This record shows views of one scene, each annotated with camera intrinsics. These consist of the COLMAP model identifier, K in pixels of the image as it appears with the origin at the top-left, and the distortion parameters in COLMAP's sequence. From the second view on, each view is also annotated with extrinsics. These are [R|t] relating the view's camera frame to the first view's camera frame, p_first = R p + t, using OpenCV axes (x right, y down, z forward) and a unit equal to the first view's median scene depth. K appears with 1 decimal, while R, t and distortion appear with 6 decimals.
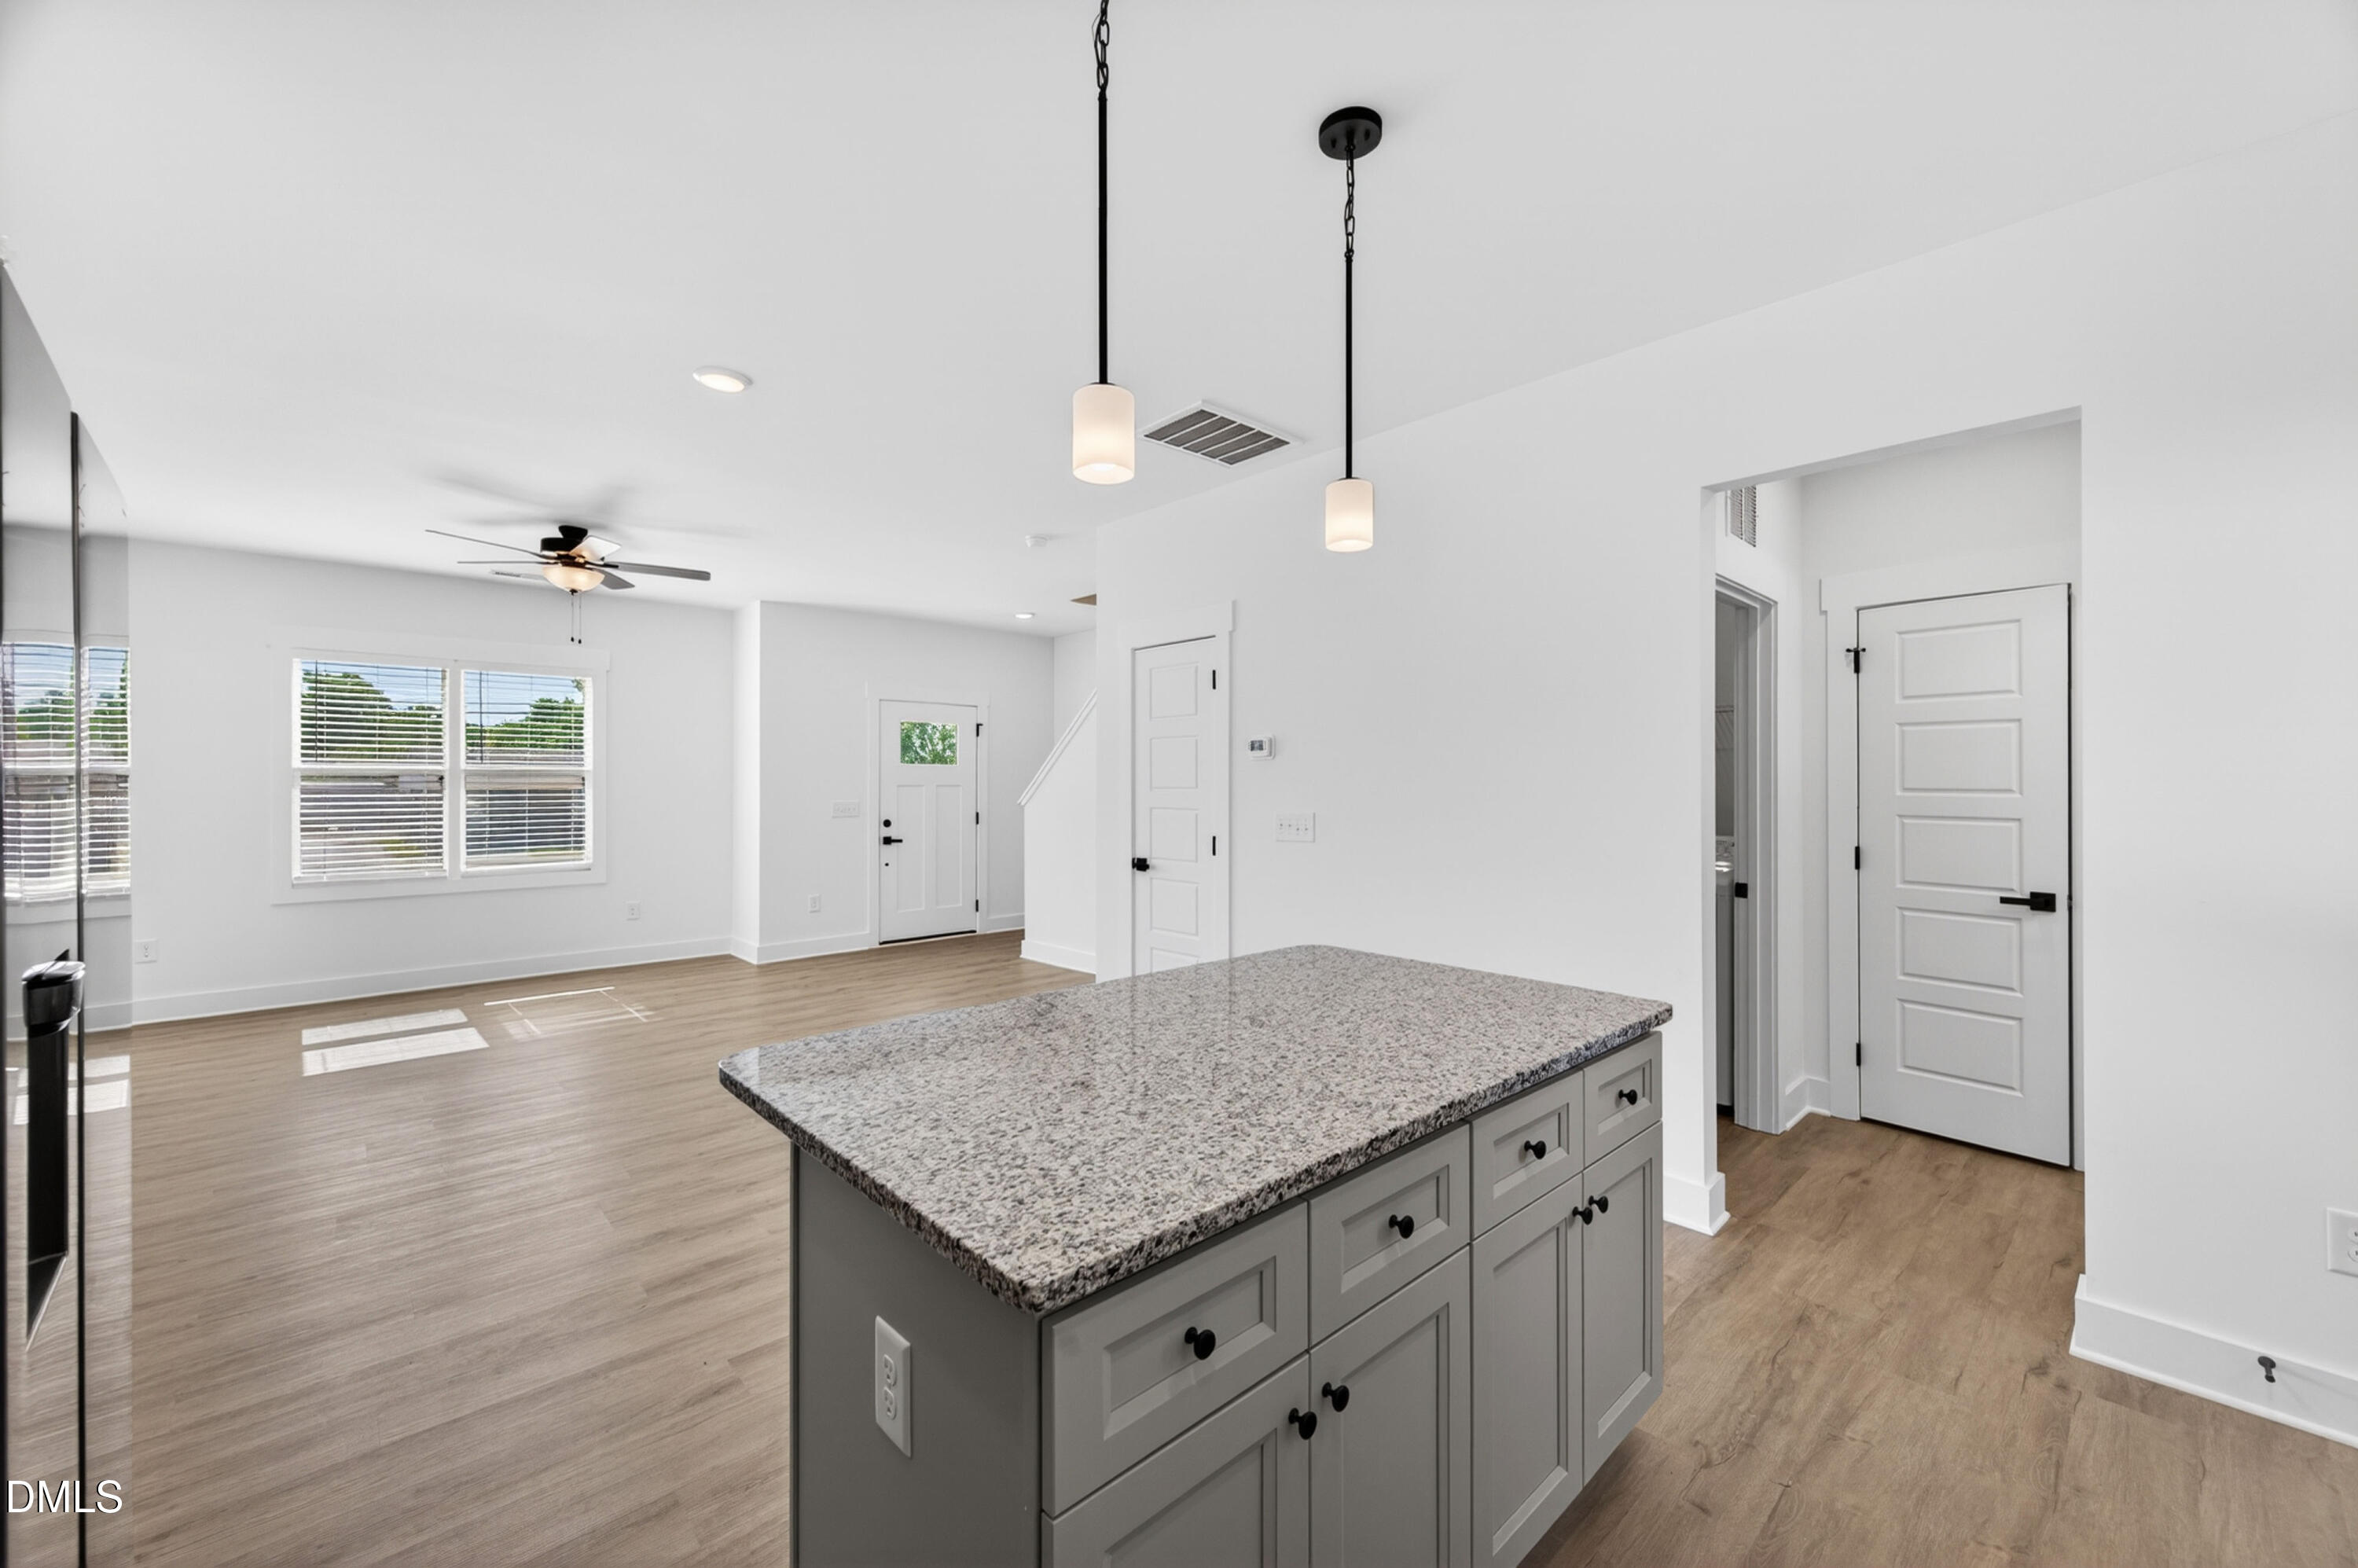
lens RADIAL K [[915.6, 0, 1184.1], [0, 915.6, 779.3], [0, 0, 1]] dist [0.006621, 0.000006]
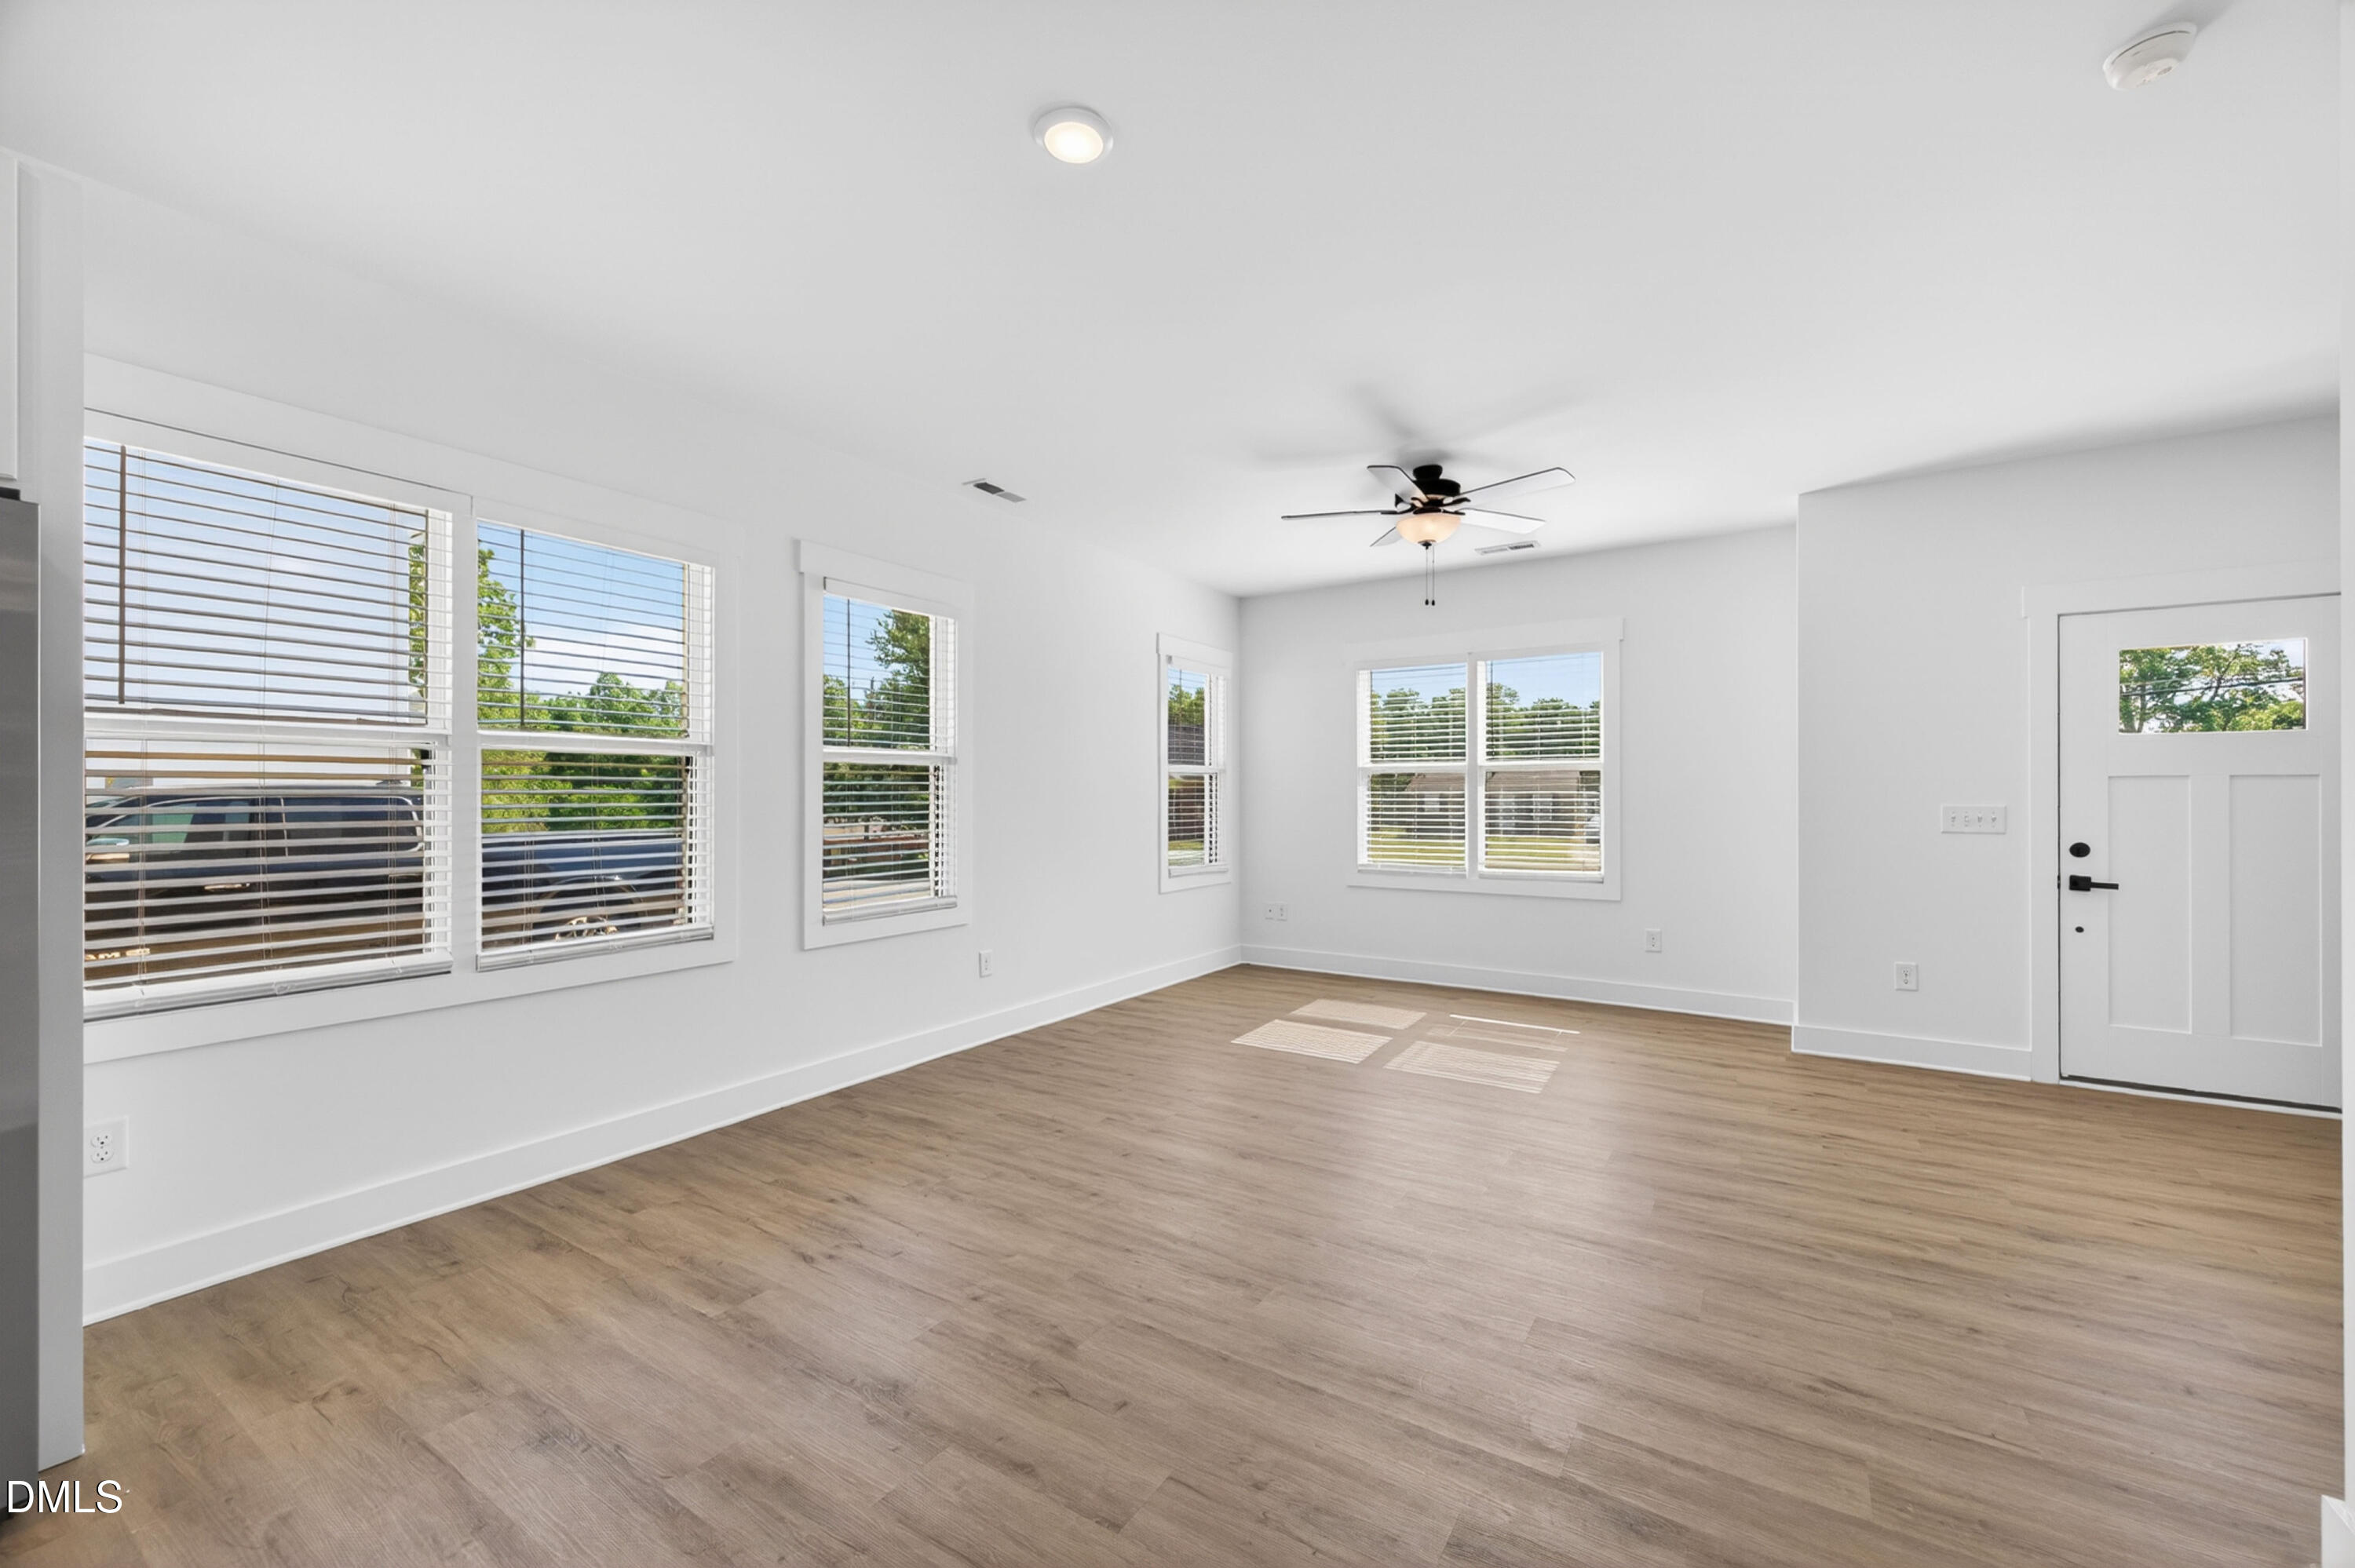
lens RADIAL K [[926.1, 0, 1182.9], [0, 926.1, 791.5], [0, 0, 1]] dist [0.002722, -0.000085]
pose [[0.244634, -0.003847, -0.969608, 0.075772], [0.002480, 0.999991, -0.003342, 0.018713], [0.969612, -0.001587, 0.244642, 0.458662]]
